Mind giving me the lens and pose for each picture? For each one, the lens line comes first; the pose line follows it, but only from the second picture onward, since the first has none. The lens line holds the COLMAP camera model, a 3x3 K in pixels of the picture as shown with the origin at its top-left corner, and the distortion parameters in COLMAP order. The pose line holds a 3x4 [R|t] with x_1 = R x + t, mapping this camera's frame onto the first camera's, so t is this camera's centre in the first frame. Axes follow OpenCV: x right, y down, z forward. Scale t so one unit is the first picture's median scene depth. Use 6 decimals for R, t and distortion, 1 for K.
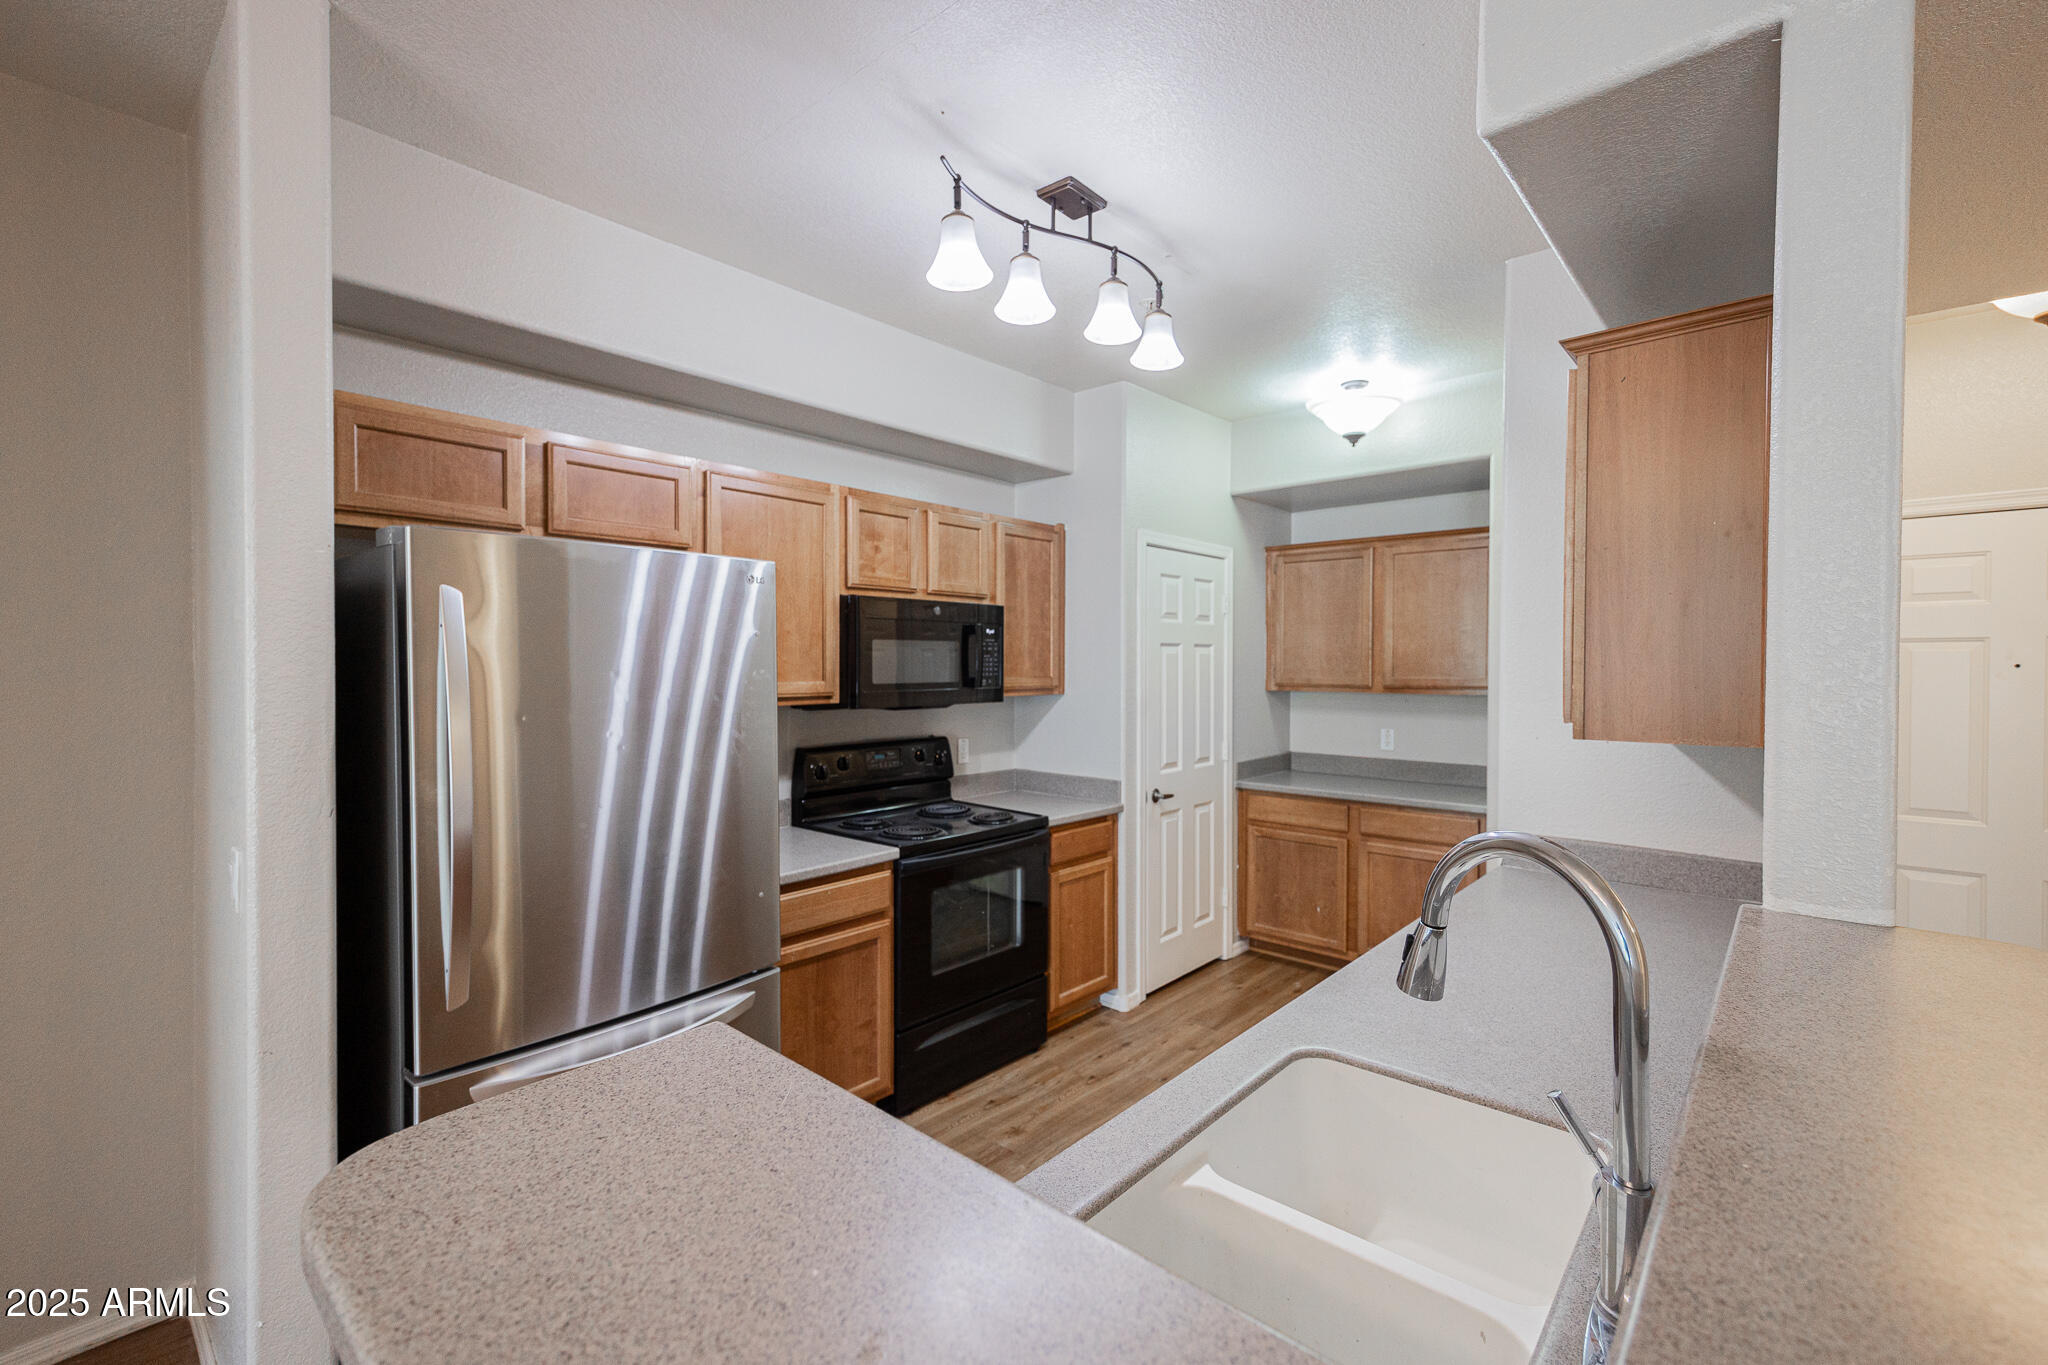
lens RADIAL K [[892.6, 0, 984.8], [0, 892.6, 680.1], [0, 0, 1]] dist [0.025930, 0.000007]
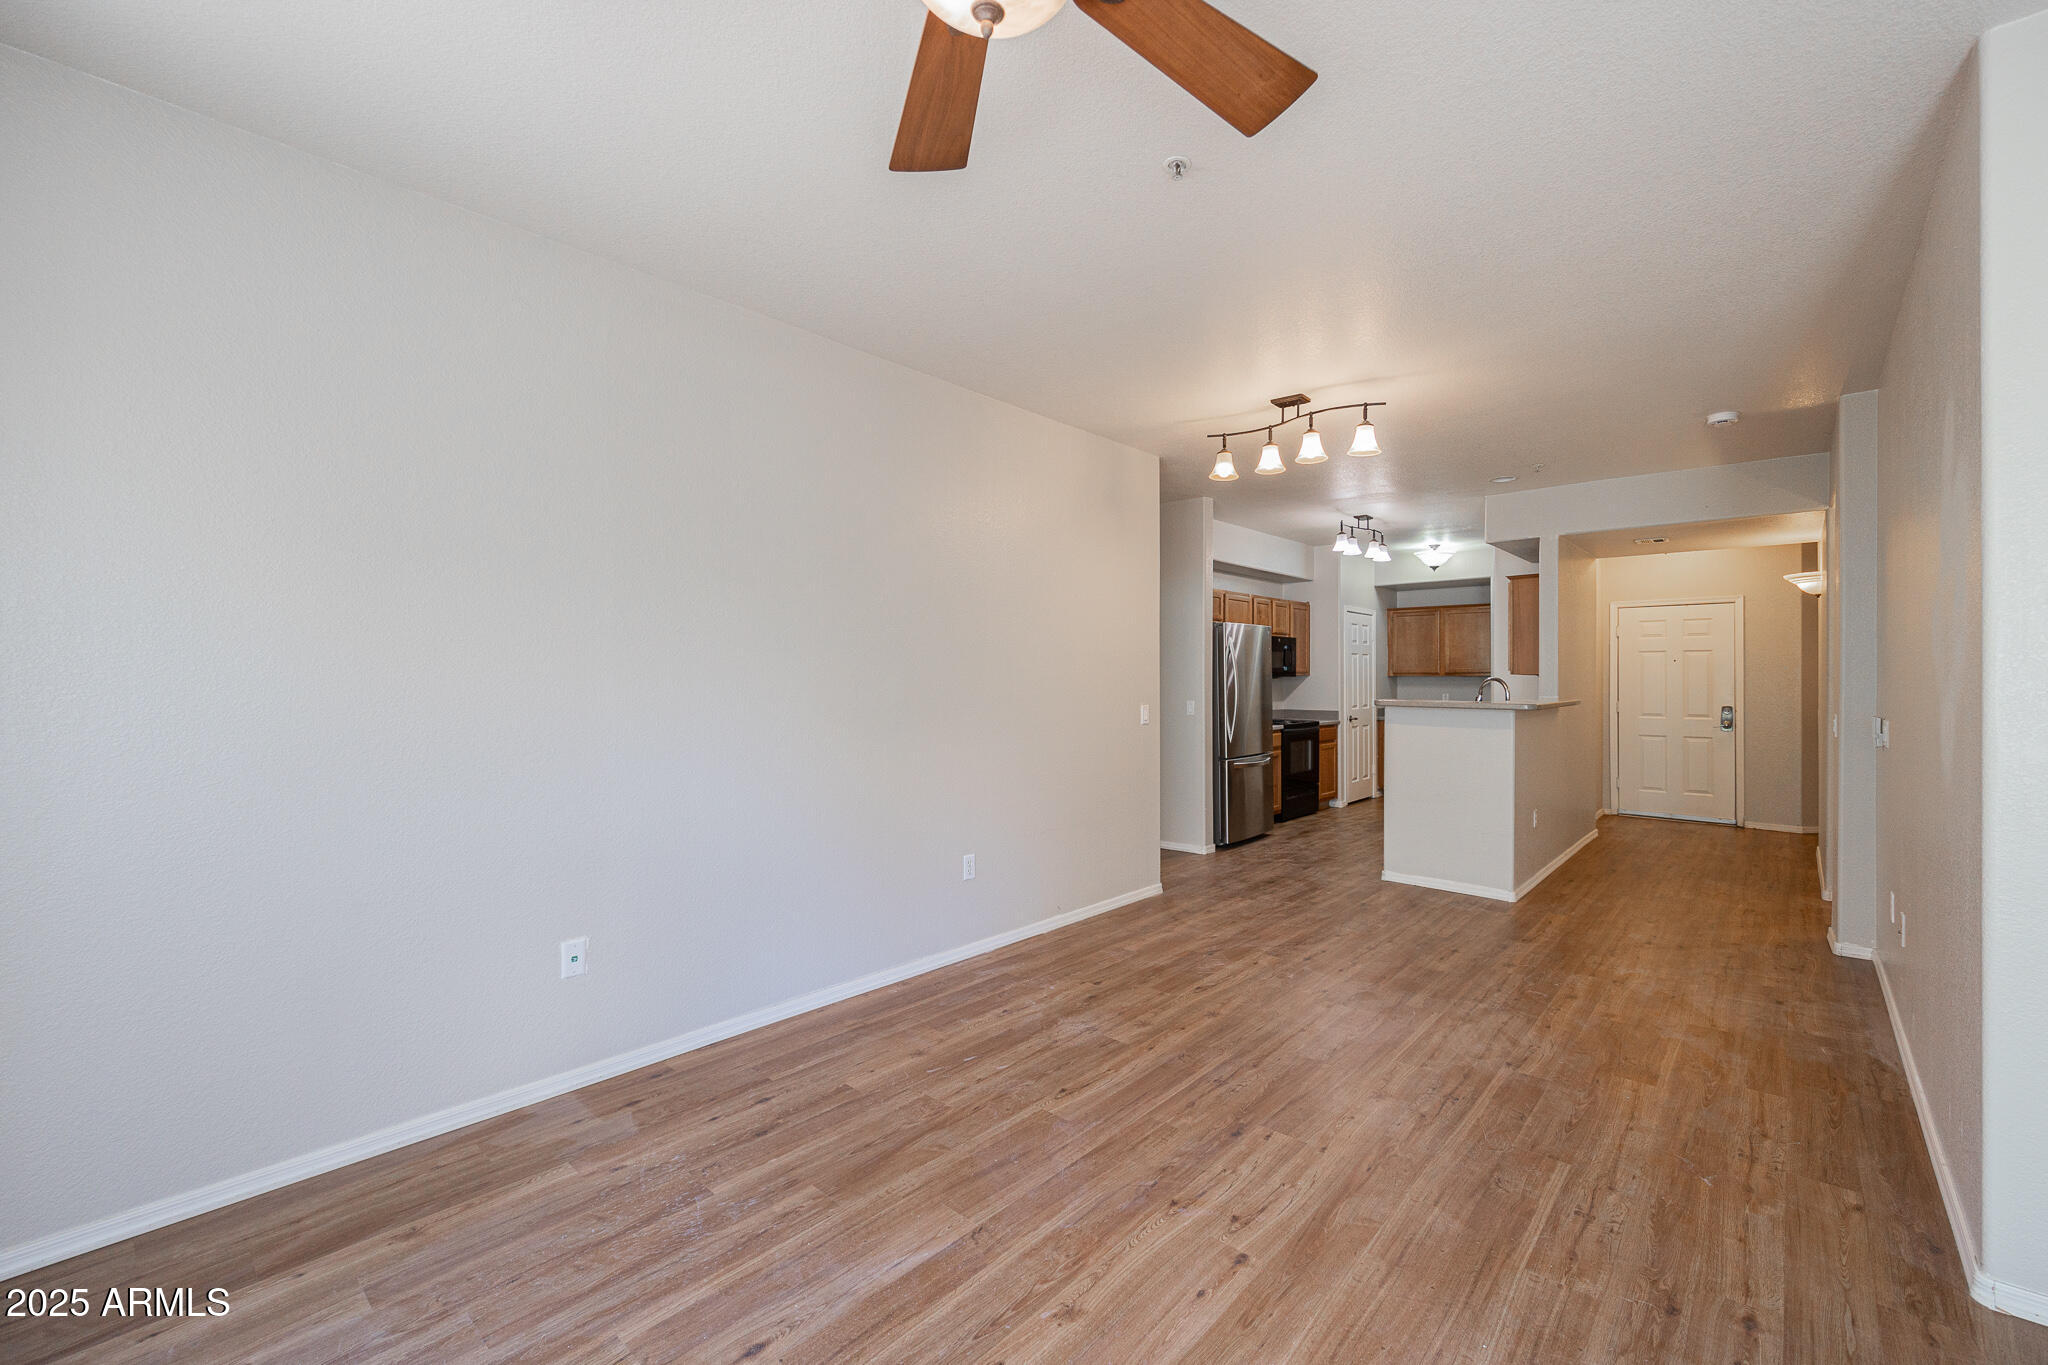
lens RADIAL K [[838.8, 0, 1023.1], [0, 838.8, 697.9], [0, 0, 1]] dist [-0.002512, 0.000012]
pose [[0.999979, -0.005965, 0.002449, -0.674106], [0.005978, 0.999970, -0.004988, 0.081637], [-0.002419, 0.005002, 0.999985, -1.198160]]
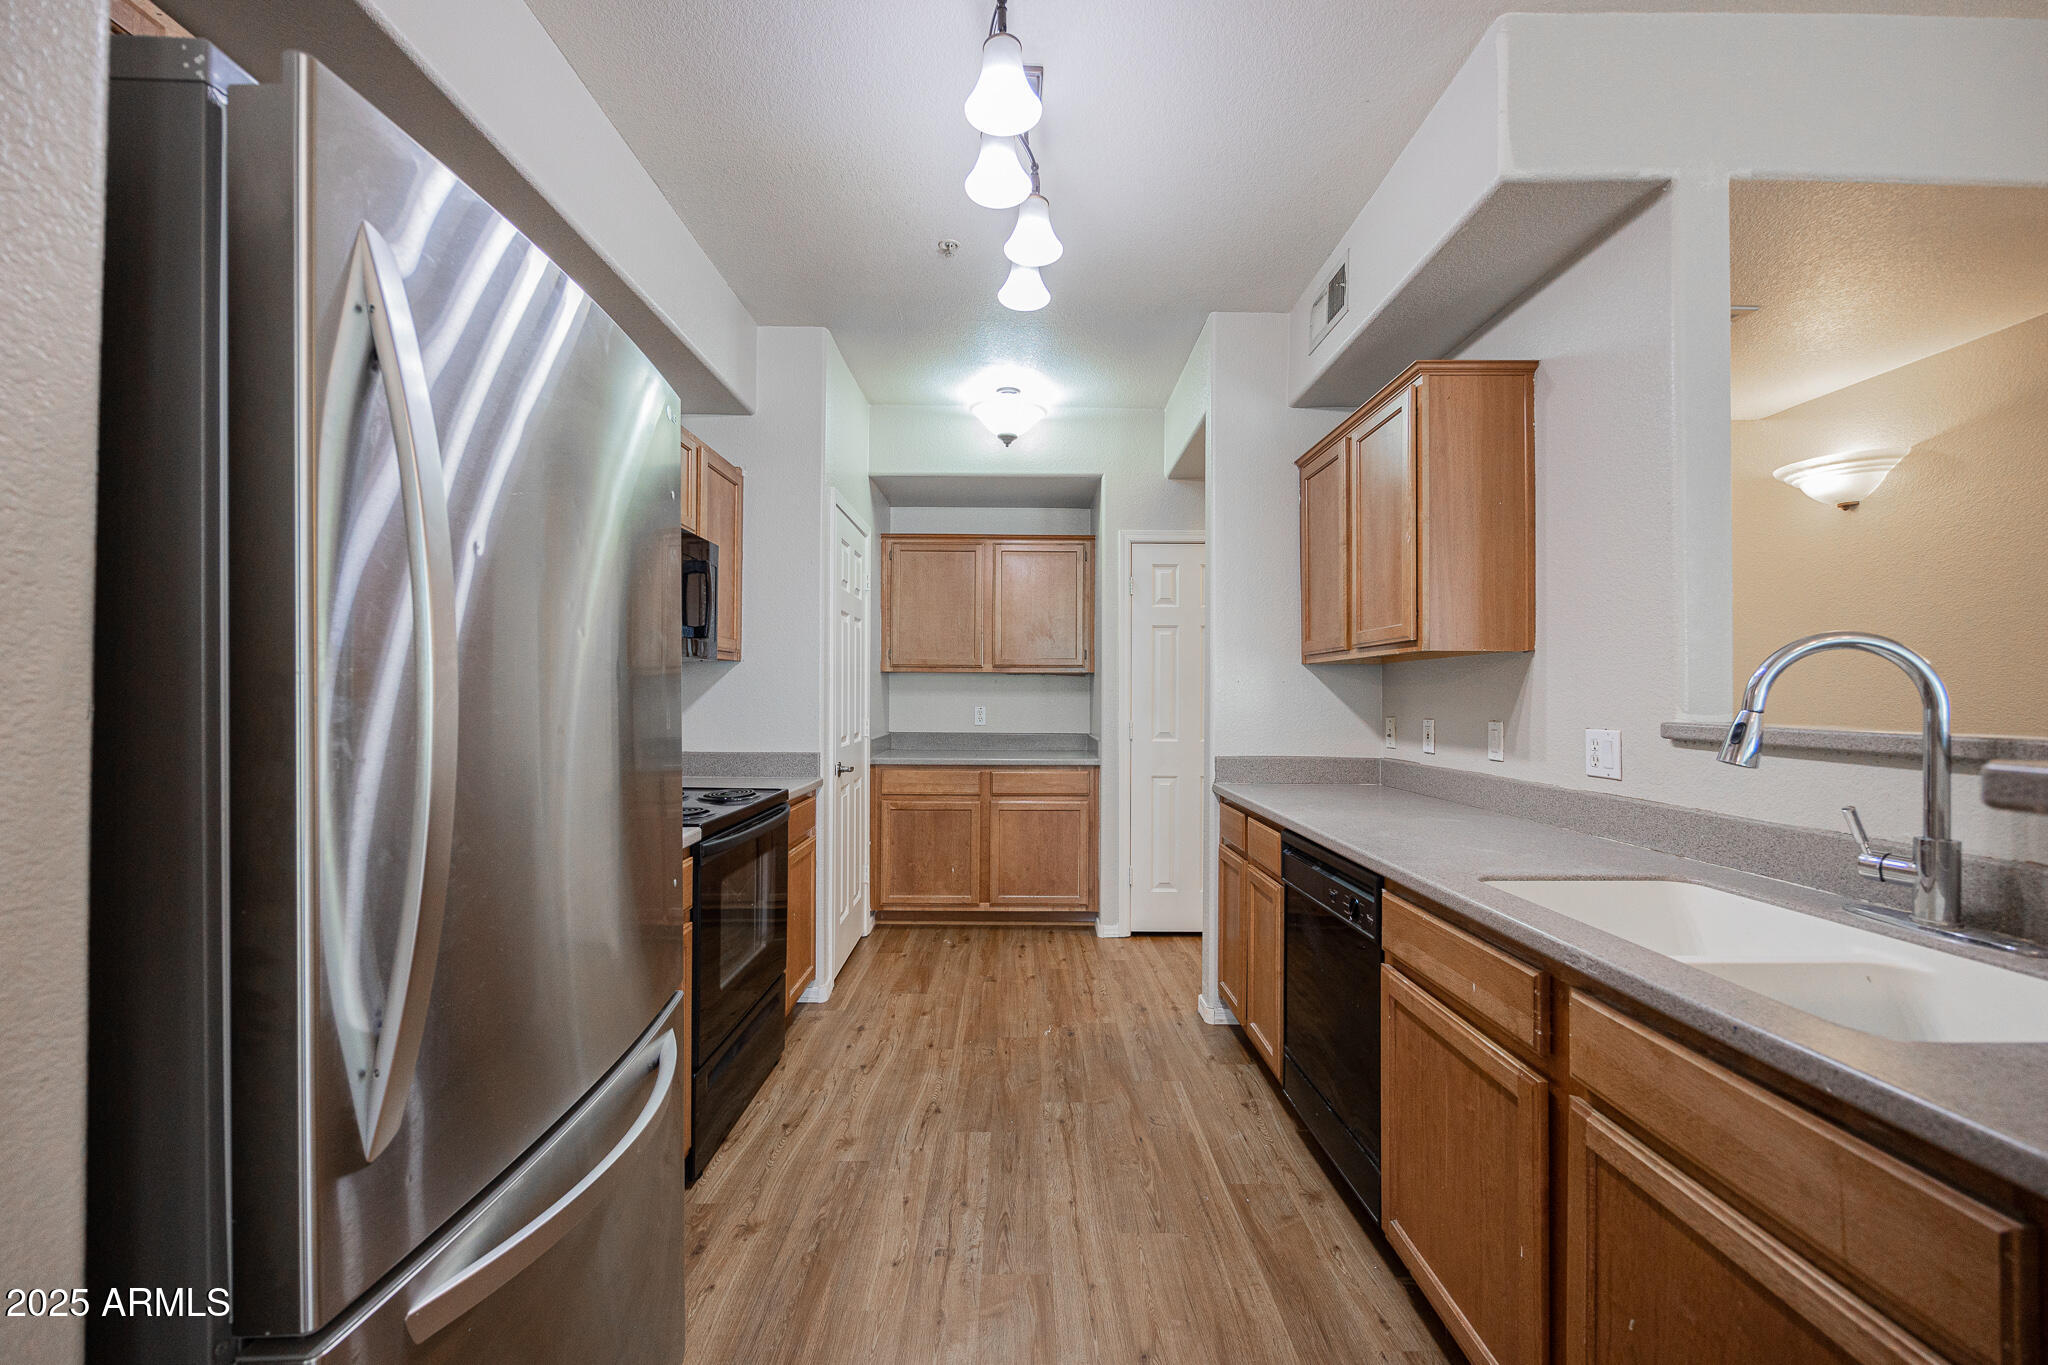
lens RADIAL K [[850.1, 0, 1024.0], [0, 850.1, 682.5], [0, 0, 1]] dist [-0.000039, 0.000084]
pose [[0.730967, 0.014620, 0.682256, -0.286663], [0.005140, 0.999624, -0.026928, 0.062237], [-0.682393, 0.023190, 0.730617, 0.202103]]
